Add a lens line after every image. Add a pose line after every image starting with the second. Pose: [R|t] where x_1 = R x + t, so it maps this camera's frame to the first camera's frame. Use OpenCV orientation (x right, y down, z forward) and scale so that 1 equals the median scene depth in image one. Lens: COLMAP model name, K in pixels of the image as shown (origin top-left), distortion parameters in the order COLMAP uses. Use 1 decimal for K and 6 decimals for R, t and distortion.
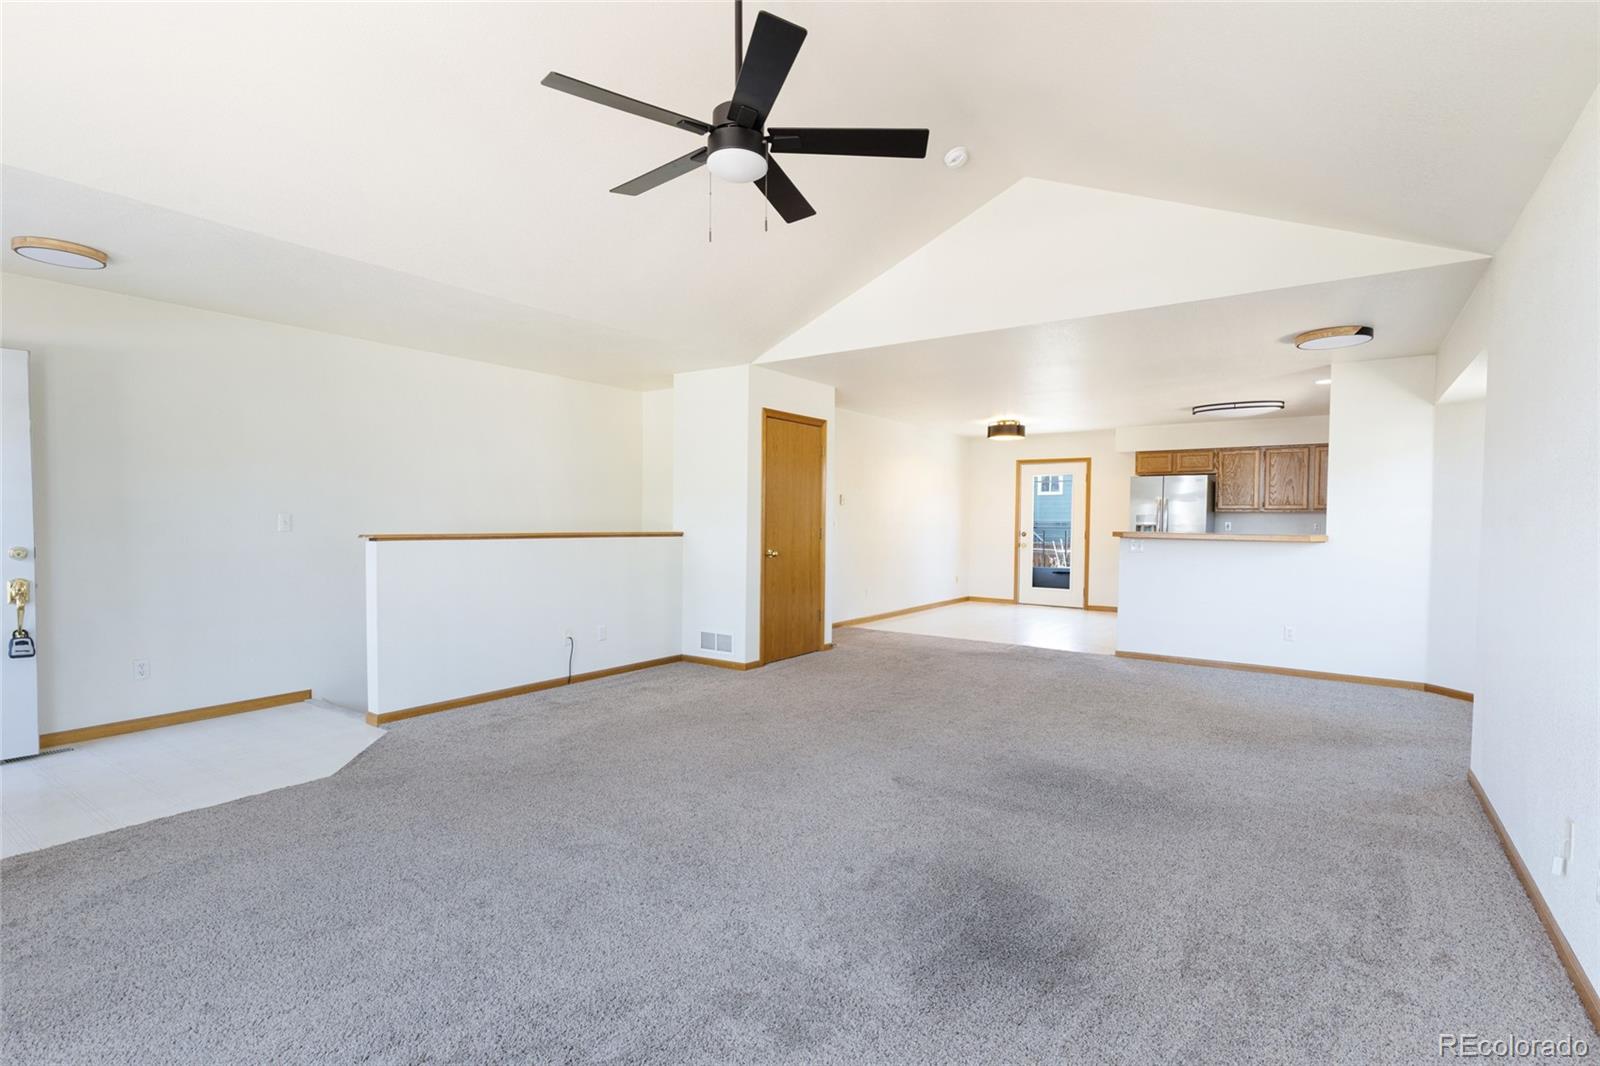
lens RADIAL K [[749.4, 0, 789.5], [0, 749.4, 533.3], [0, 0, 1]] dist [0.002355, 0.000327]
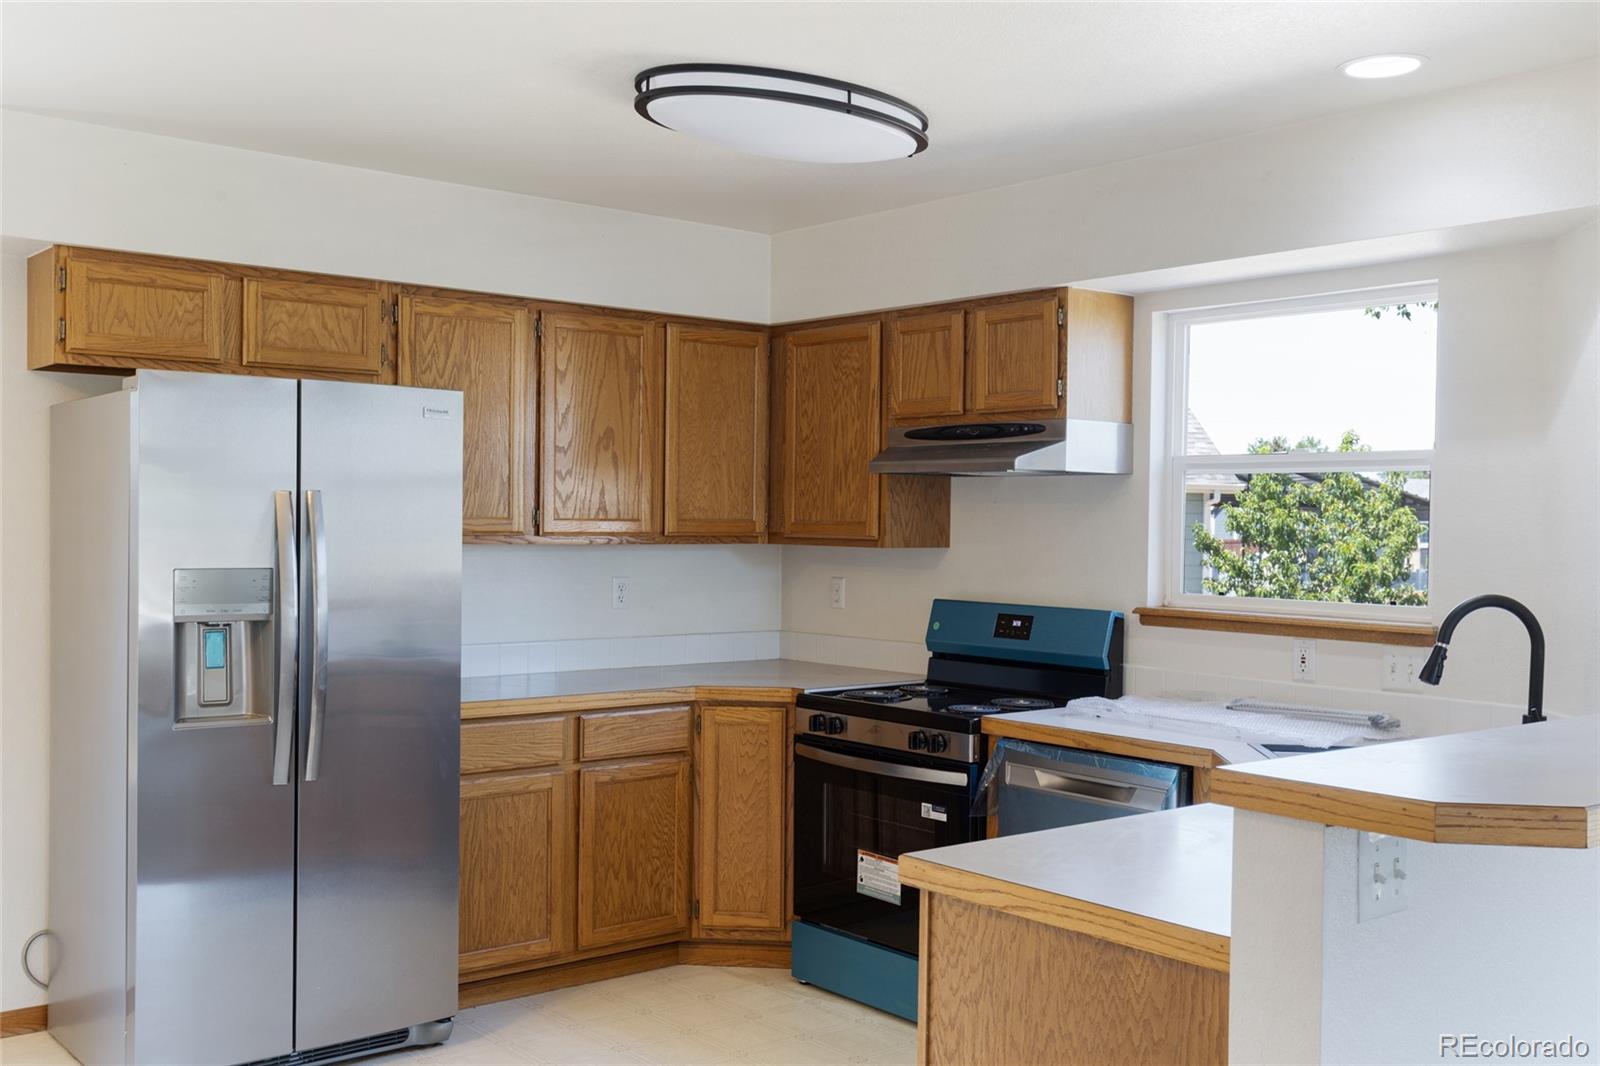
lens RADIAL K [[1558.4, 0, 798.7], [0, 1558.4, 542.5], [0, 0, 1]] dist [0.008750, 0.000000]
pose [[0.245066, -0.020256, 0.969295, 0.113046], [0.010034, 0.999781, 0.018356, -0.038535], [-0.969455, 0.005227, 0.245215, 0.772593]]
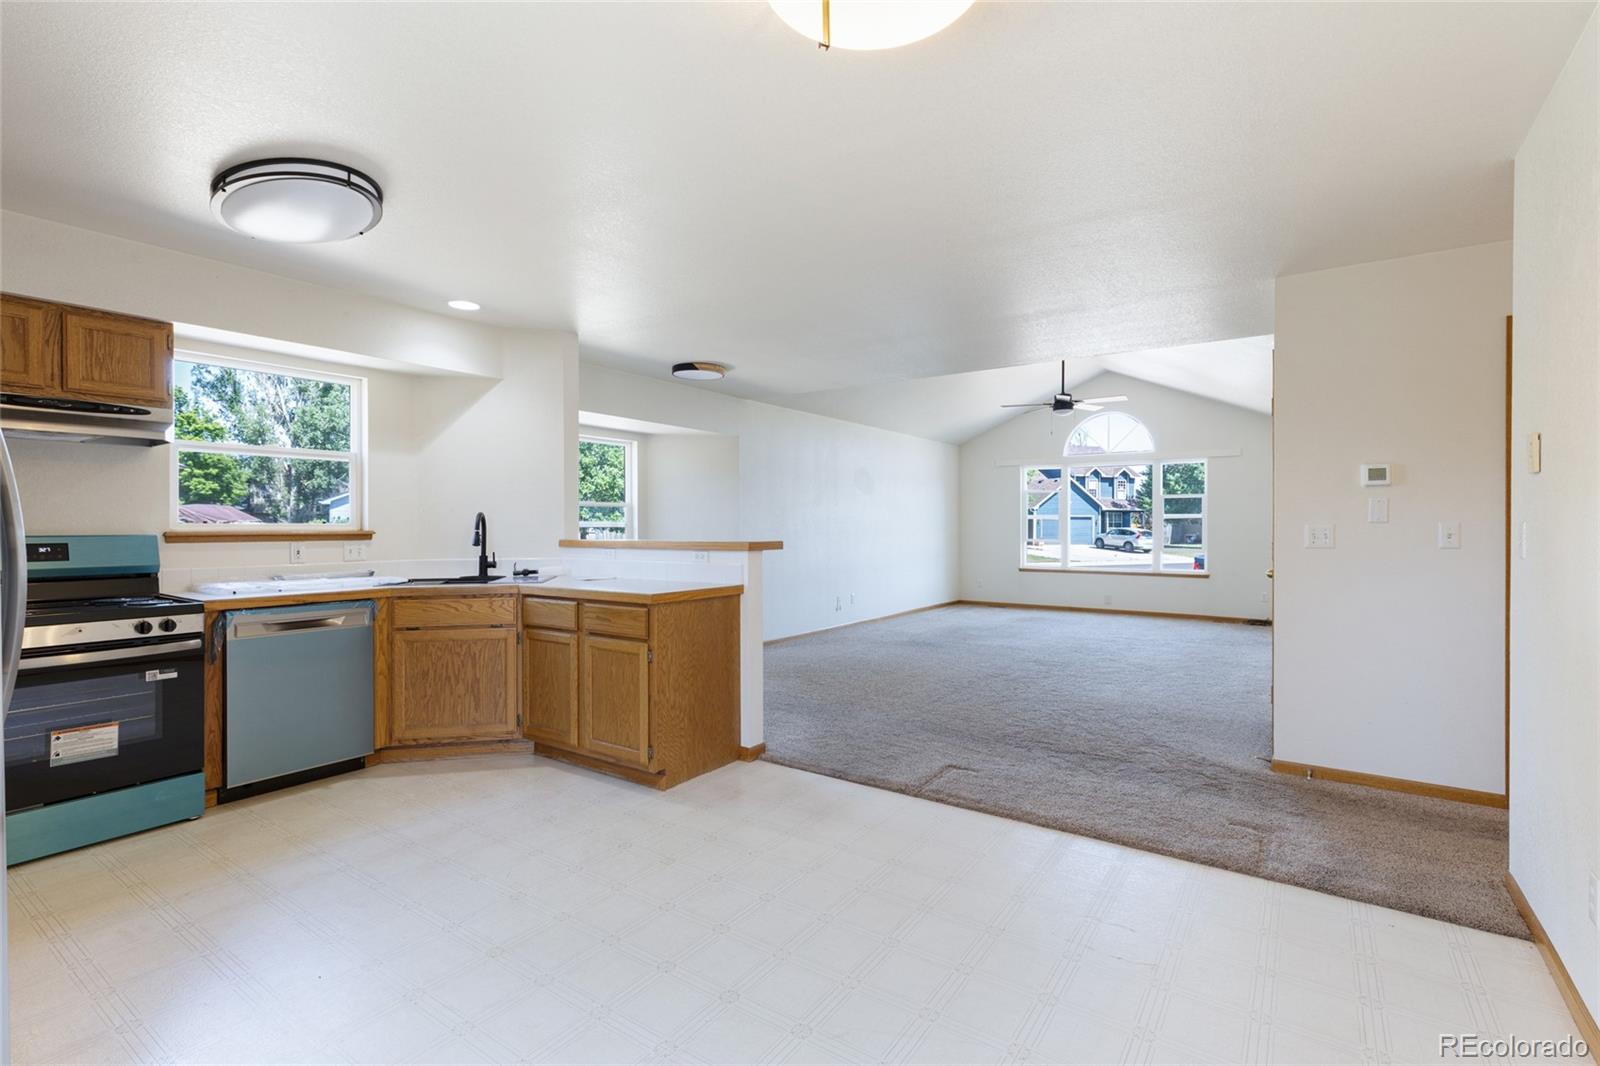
lens RADIAL K [[730.9, 0, 804.9], [0, 730.9, 522.3], [0, 0, 1]] dist [0.009621, -0.002947]
pose [[-0.999643, -0.009624, -0.024943, 0.317914], [-0.010099, 0.999768, 0.019001, -0.021979], [0.024754, 0.019246, -0.999508, 1.193206]]
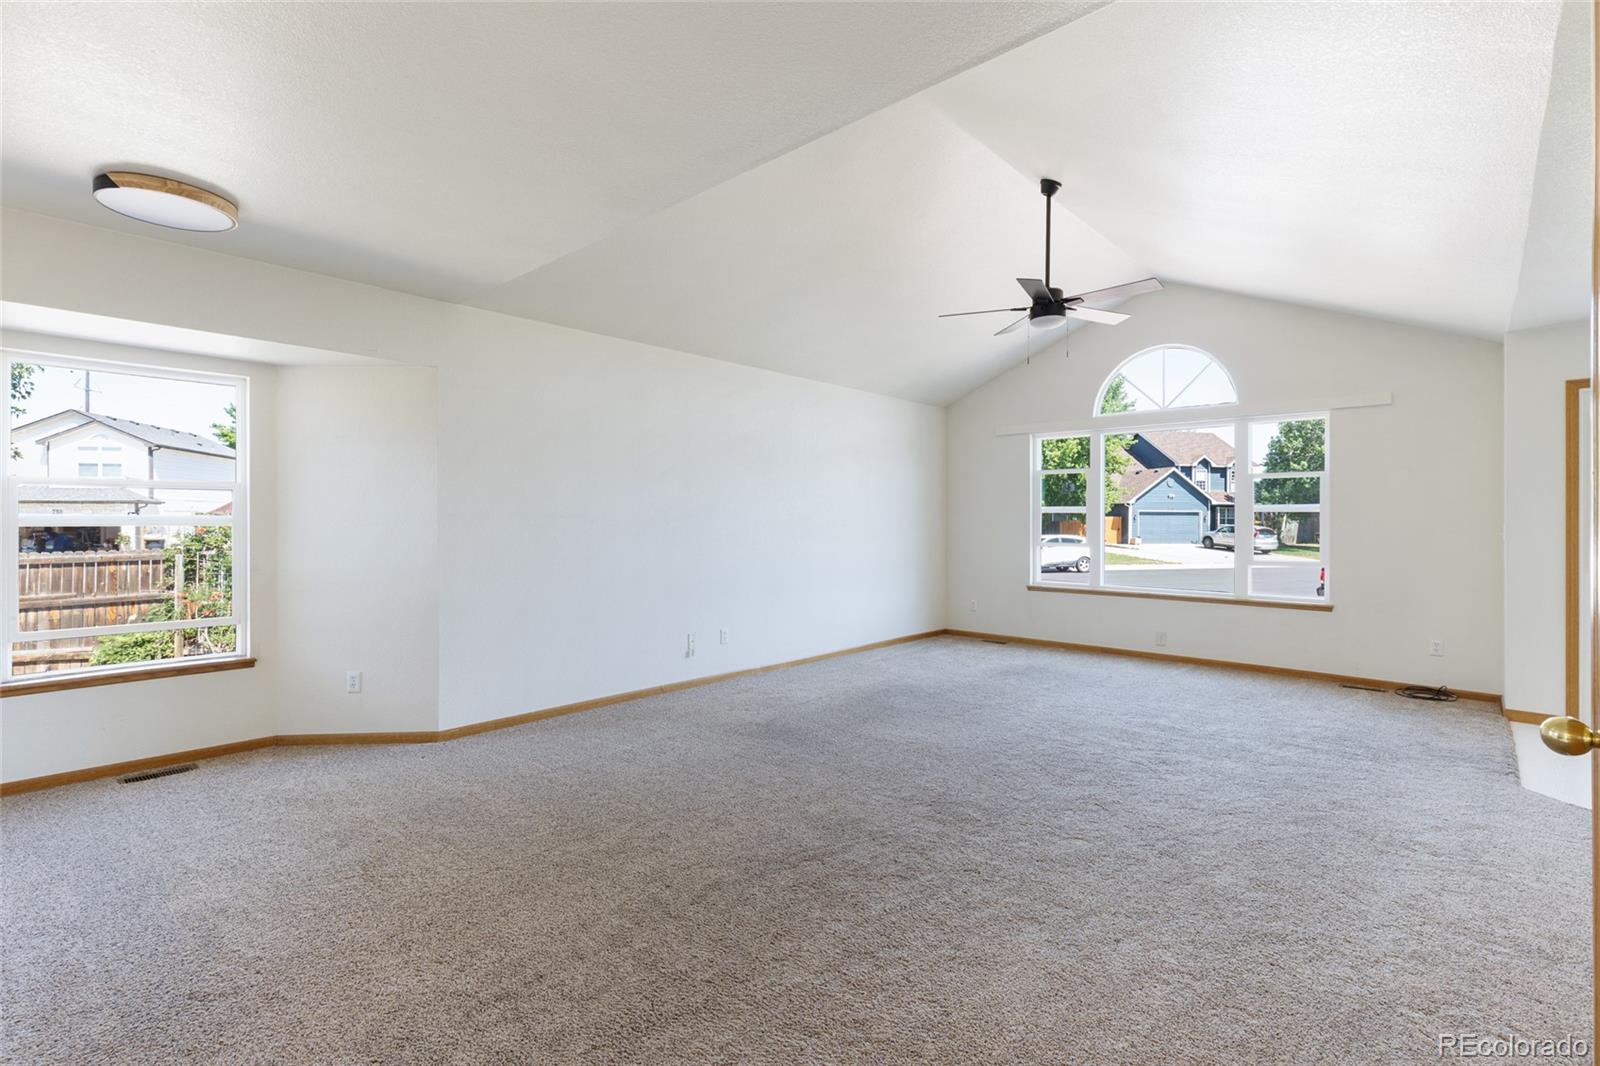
lens RADIAL K [[730.9, 0, 803.9], [0, 730.9, 515.6], [0, 0, 1]] dist [0.009621, -0.002947]
pose [[-0.994237, -0.010827, 0.106659, 0.095044], [-0.009051, 0.999812, 0.017124, -0.016623], [-0.106824, 0.016060, -0.994148, 0.829742]]
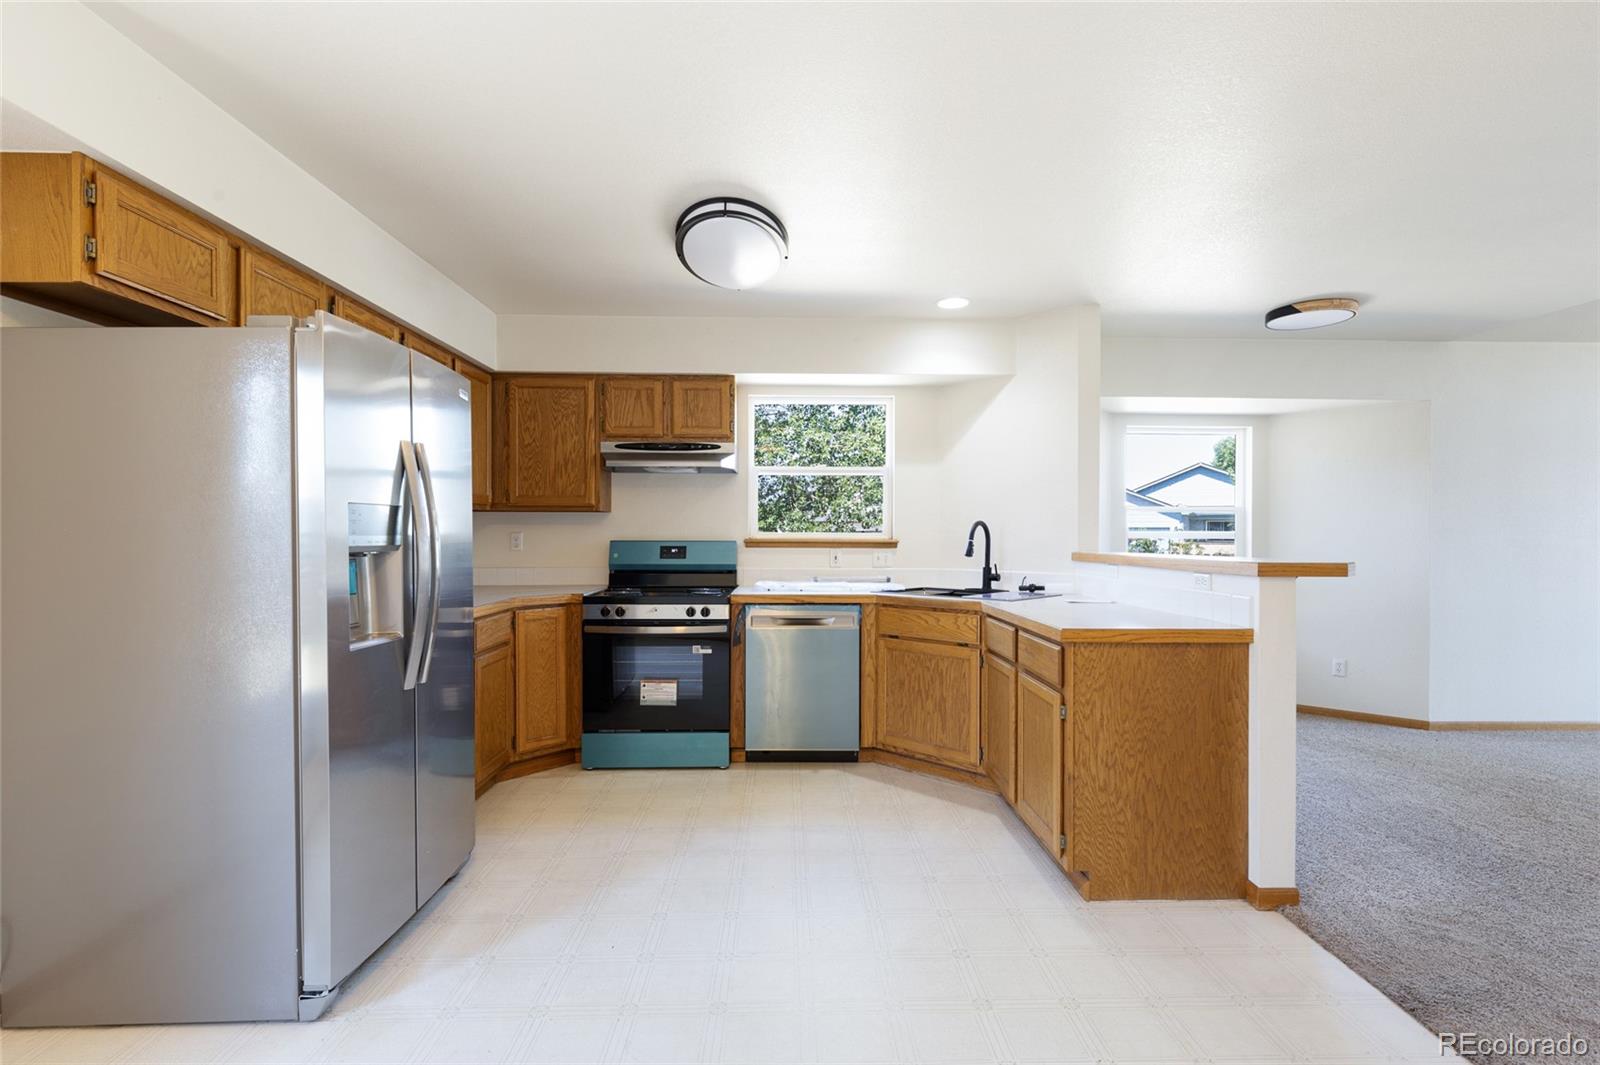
lens RADIAL K [[730.9, 0, 803.0], [0, 730.9, 536.9], [0, 0, 1]] dist [0.009621, -0.002947]
pose [[-0.609284, -0.015617, 0.792798, 0.228383], [0.008197, 0.999629, 0.025991, -0.019943], [-0.792909, 0.022335, -0.608930, 1.065002]]
